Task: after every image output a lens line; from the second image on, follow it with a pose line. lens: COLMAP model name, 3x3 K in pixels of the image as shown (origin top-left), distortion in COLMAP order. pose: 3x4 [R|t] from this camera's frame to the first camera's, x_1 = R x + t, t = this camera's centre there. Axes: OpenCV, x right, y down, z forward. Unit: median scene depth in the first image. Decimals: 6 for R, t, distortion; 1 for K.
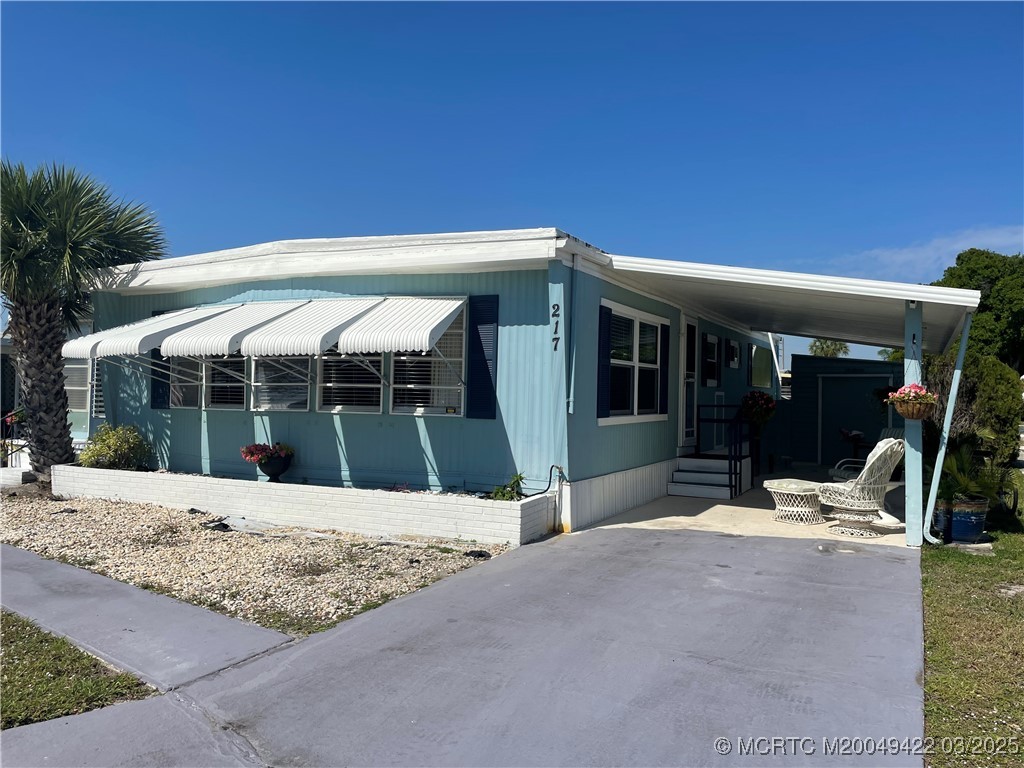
lens RADIAL K [[773.3, 0, 512.0], [0, 773.3, 384.0], [0, 0, 1]] dist [0.136949, -0.236959]
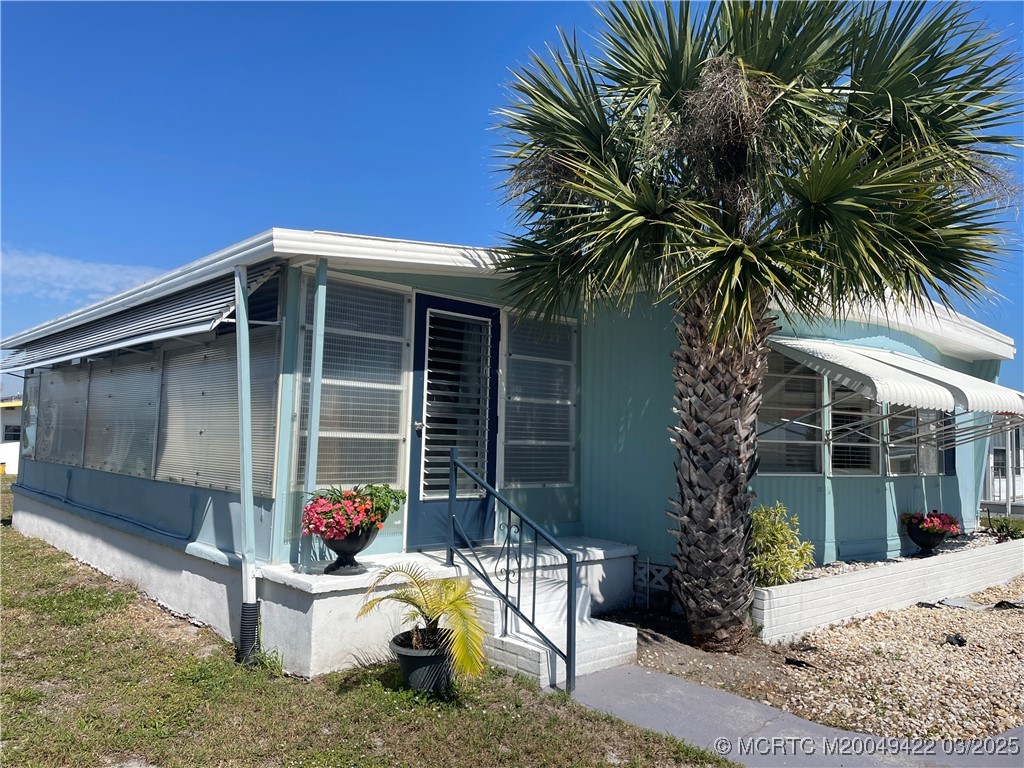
lens RADIAL K [[773.3, 0, 512.0], [0, 773.3, 384.0], [0, 0, 1]] dist [0.136949, -0.236959]
pose [[0.350234, 0.065644, 0.934359, -1.389213], [-0.037635, 0.997722, -0.055988, -0.003416], [-0.935906, -0.015556, 0.351906, 1.167361]]
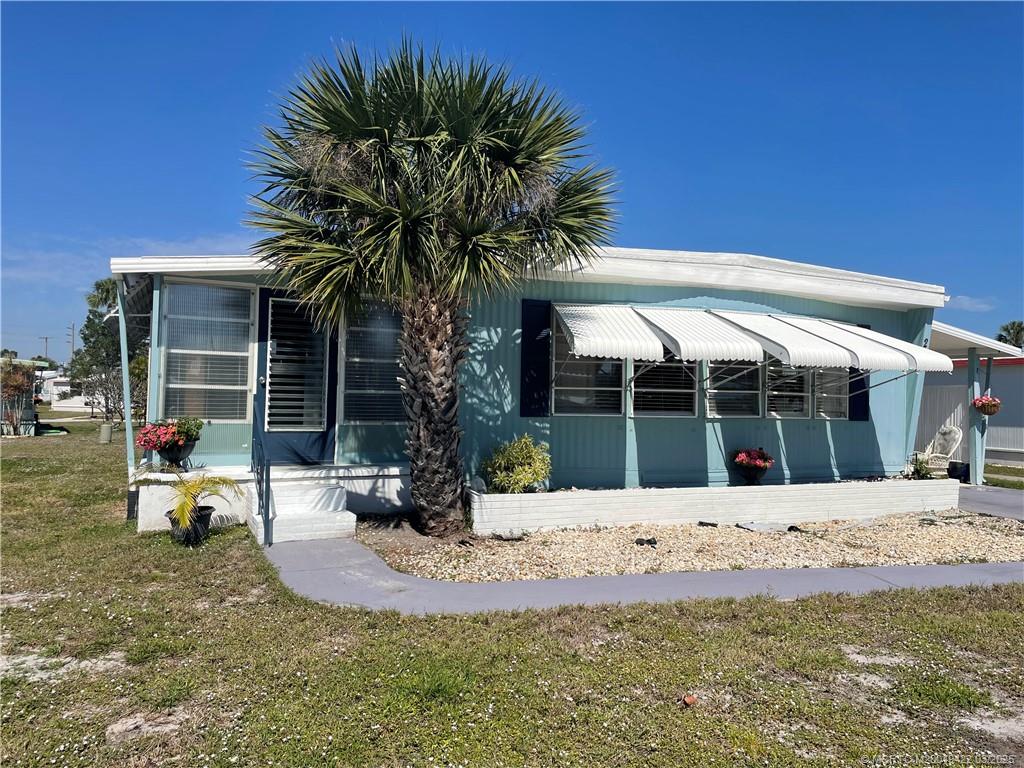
lens RADIAL K [[773.3, 0, 512.0], [0, 773.3, 384.0], [0, 0, 1]] dist [0.136949, -0.236959]
pose [[0.616682, 0.011321, 0.787131, -1.365999], [-0.022354, 0.999745, 0.003134, -0.007130], [-0.786895, -0.019529, 0.616778, 0.627034]]
